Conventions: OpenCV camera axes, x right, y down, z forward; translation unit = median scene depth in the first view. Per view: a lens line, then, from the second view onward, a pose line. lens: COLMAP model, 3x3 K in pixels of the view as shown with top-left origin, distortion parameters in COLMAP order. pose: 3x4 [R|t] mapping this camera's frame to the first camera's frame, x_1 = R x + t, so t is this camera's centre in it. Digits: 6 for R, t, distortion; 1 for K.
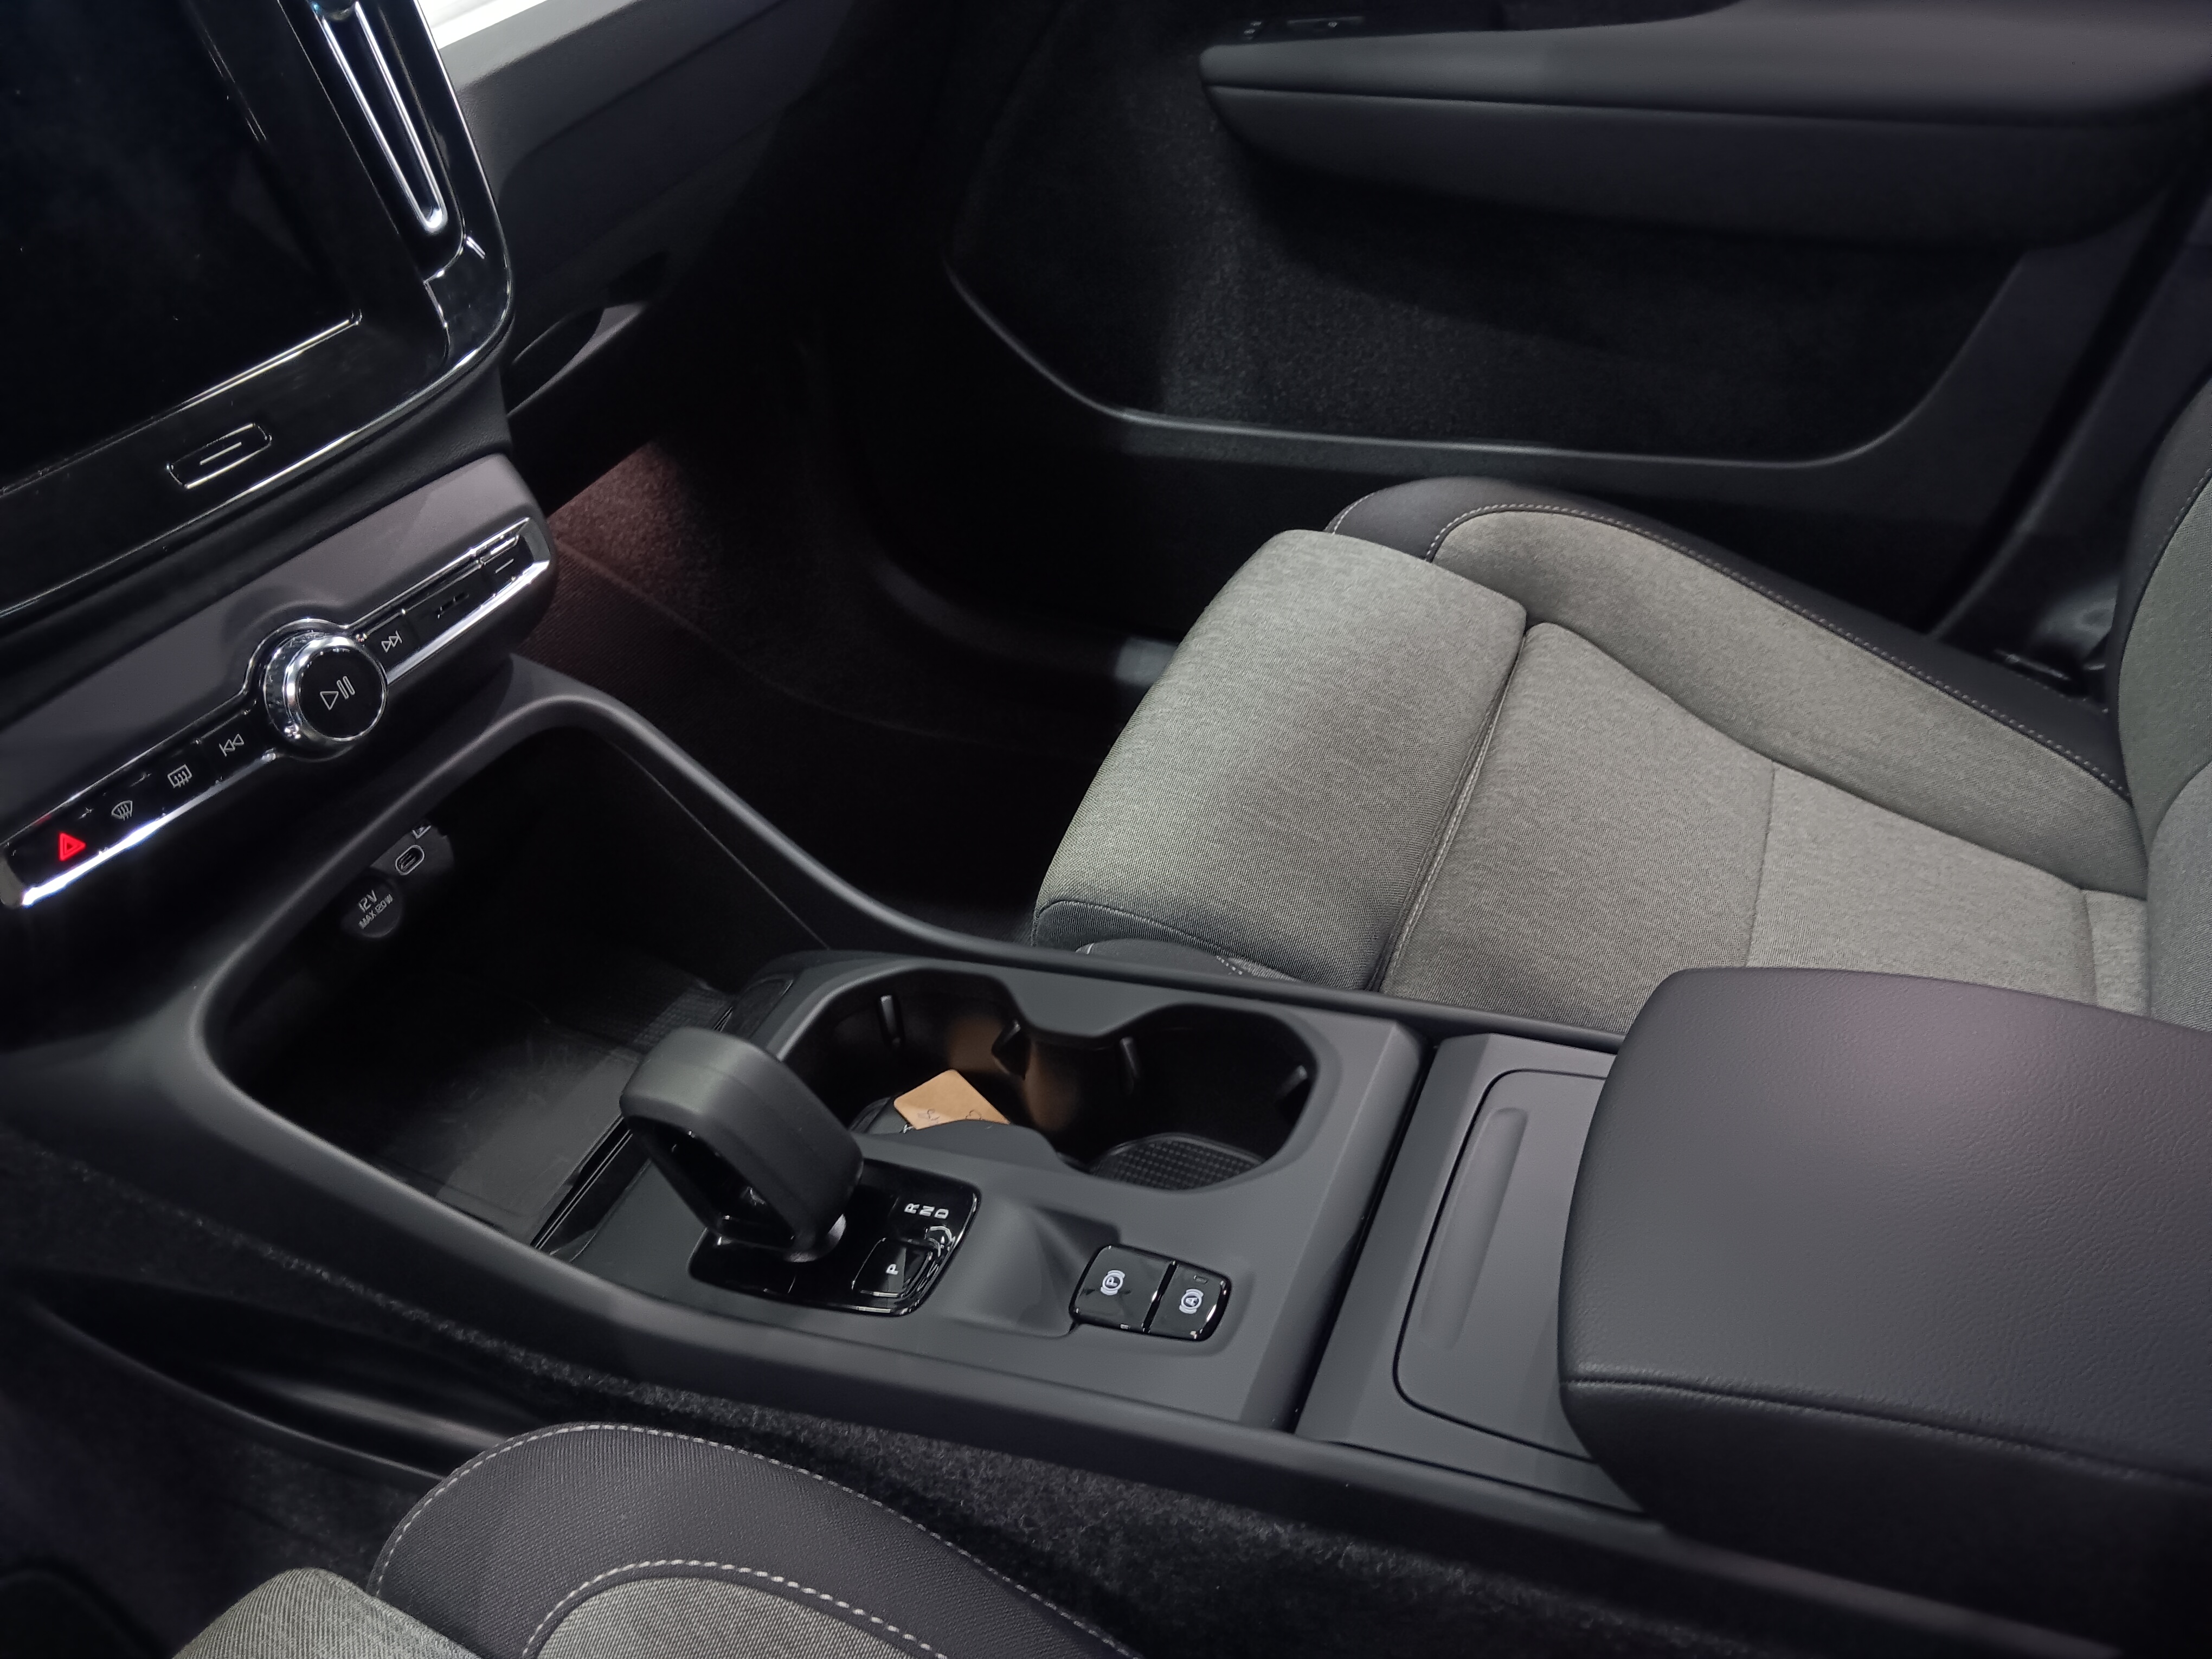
lens RADIAL K [[1739.2, 0, 1104.9], [0, 1739.2, 880.1], [0, 0, 1]] dist [-0.000910, -0.003740]
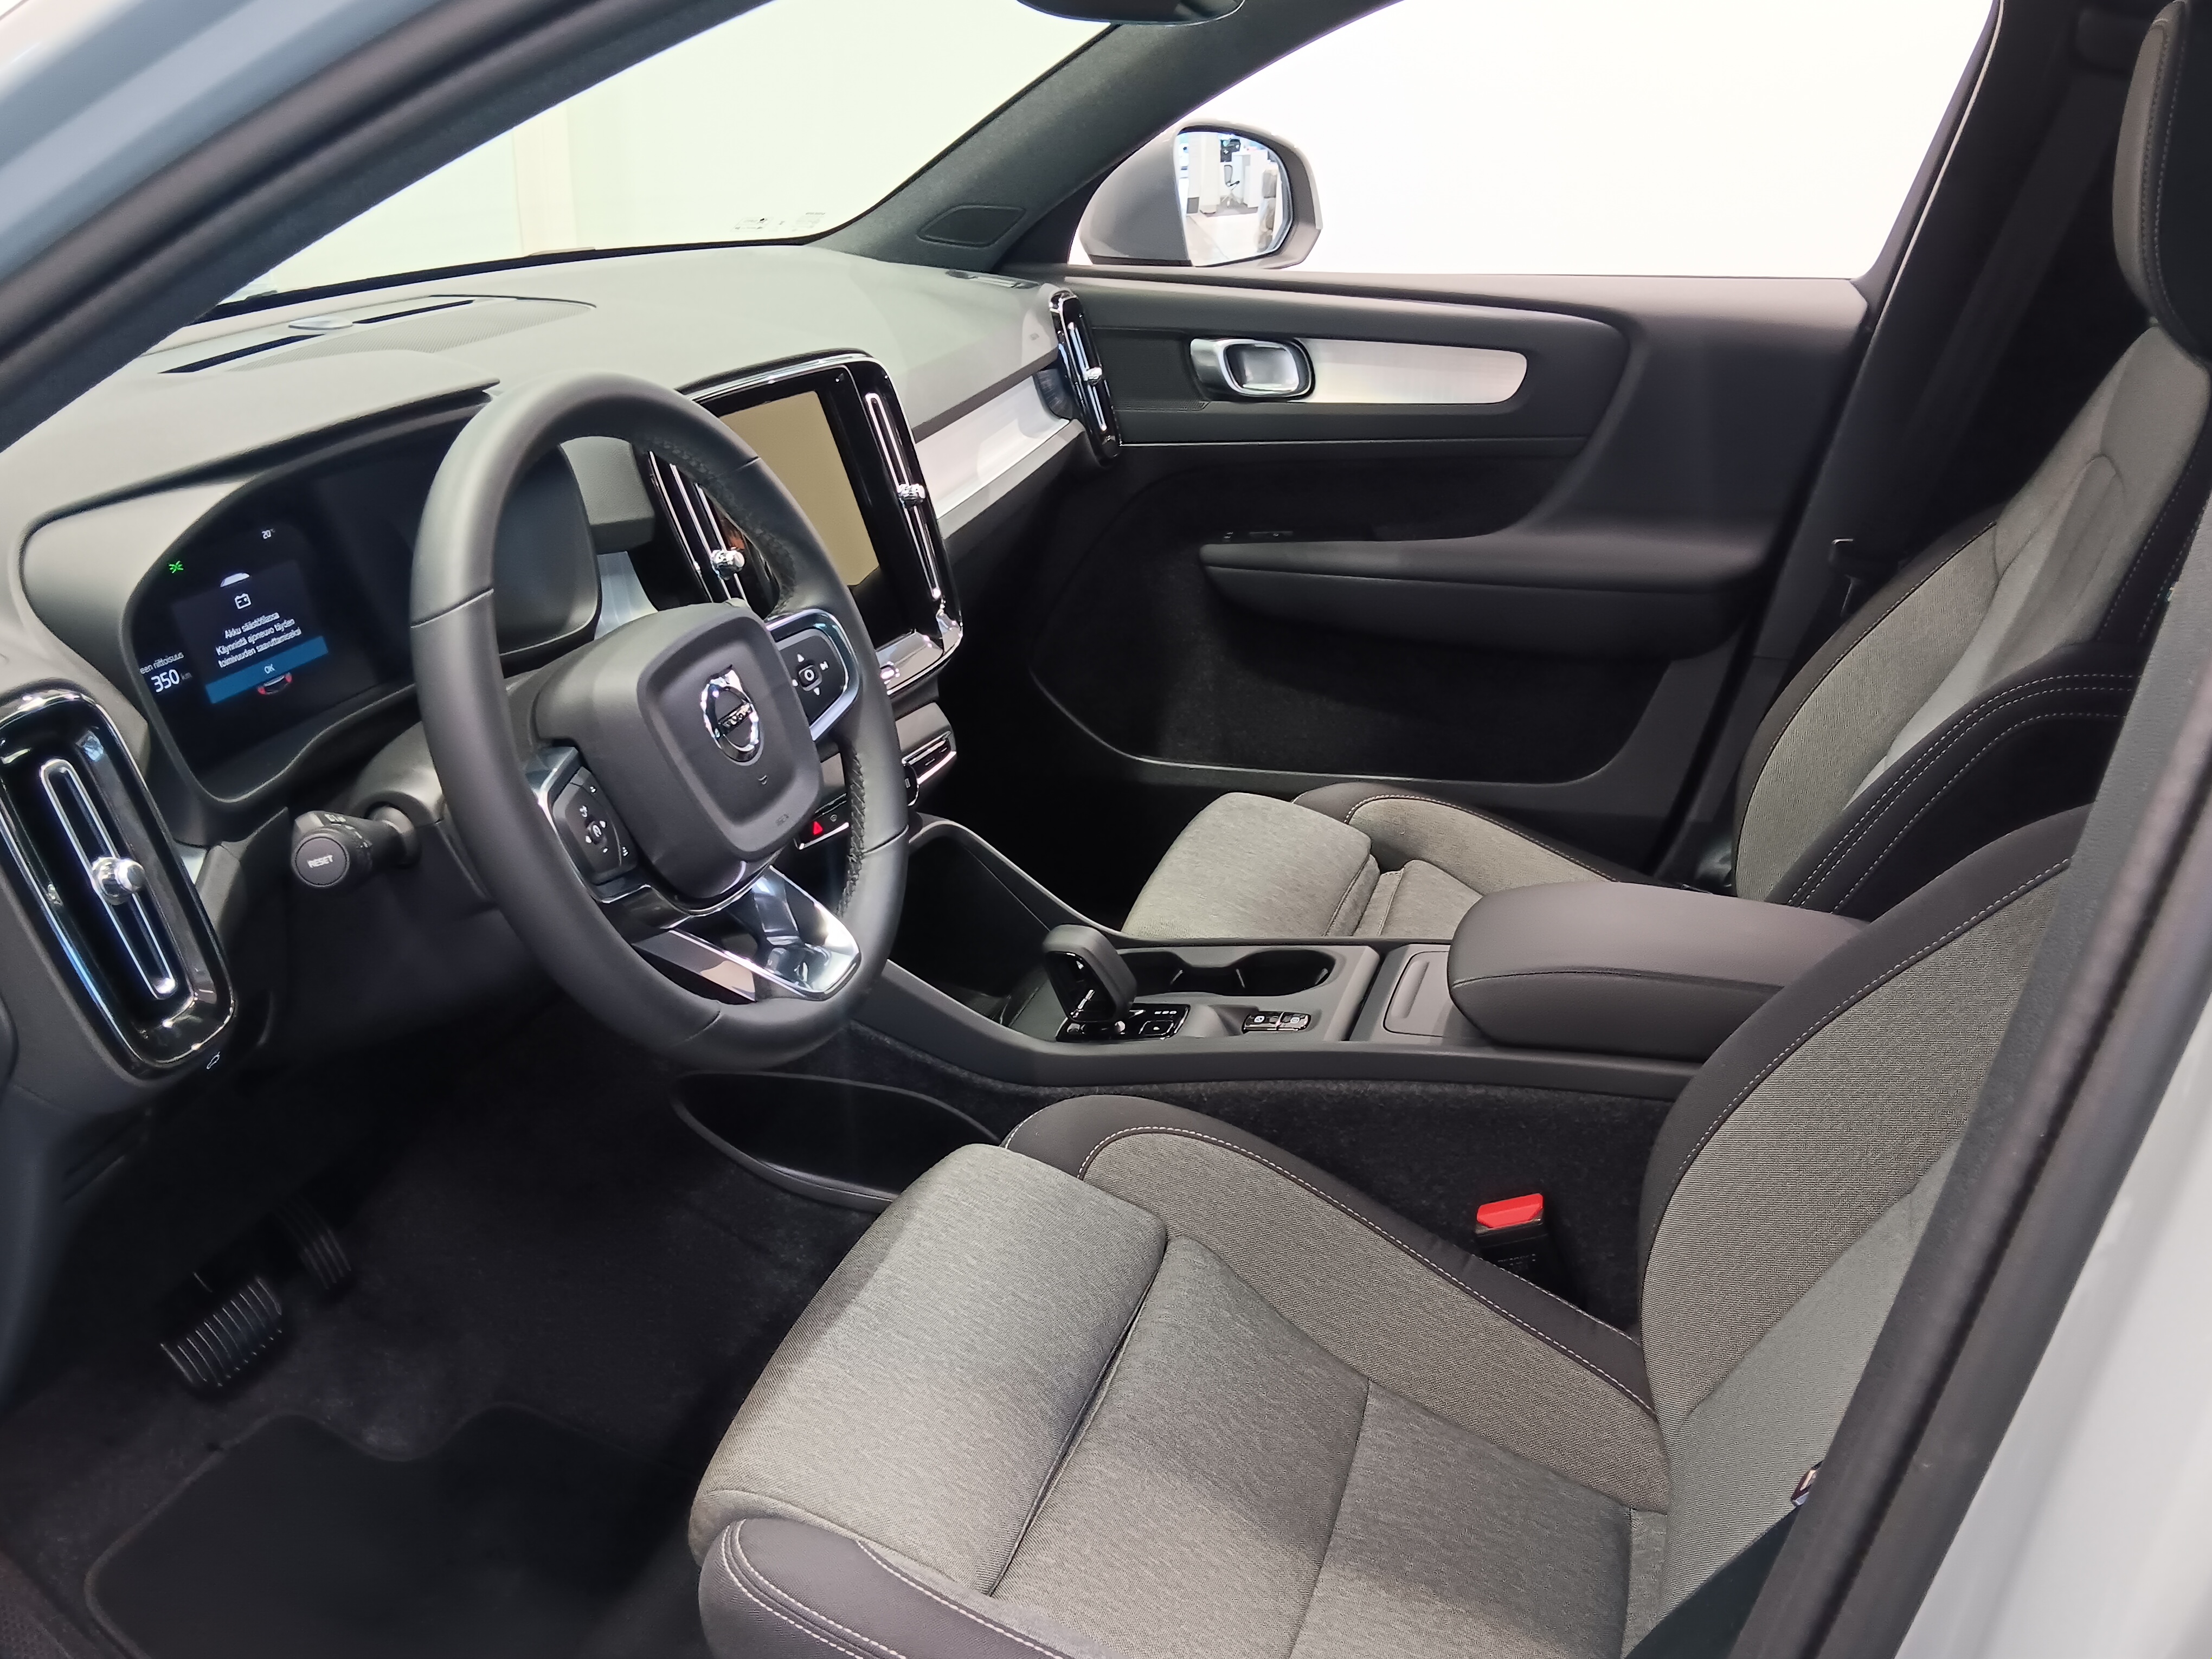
lens RADIAL K [[1886.6, 0, 1124.5], [0, 1886.6, 871.3], [0, 0, 1]] dist [0.093743, -0.211955]
pose [[0.994229, 0.019041, 0.105576, -0.224498], [0.011291, 0.960084, -0.279485, 0.375934], [-0.106683, 0.279064, 0.954328, -0.731876]]
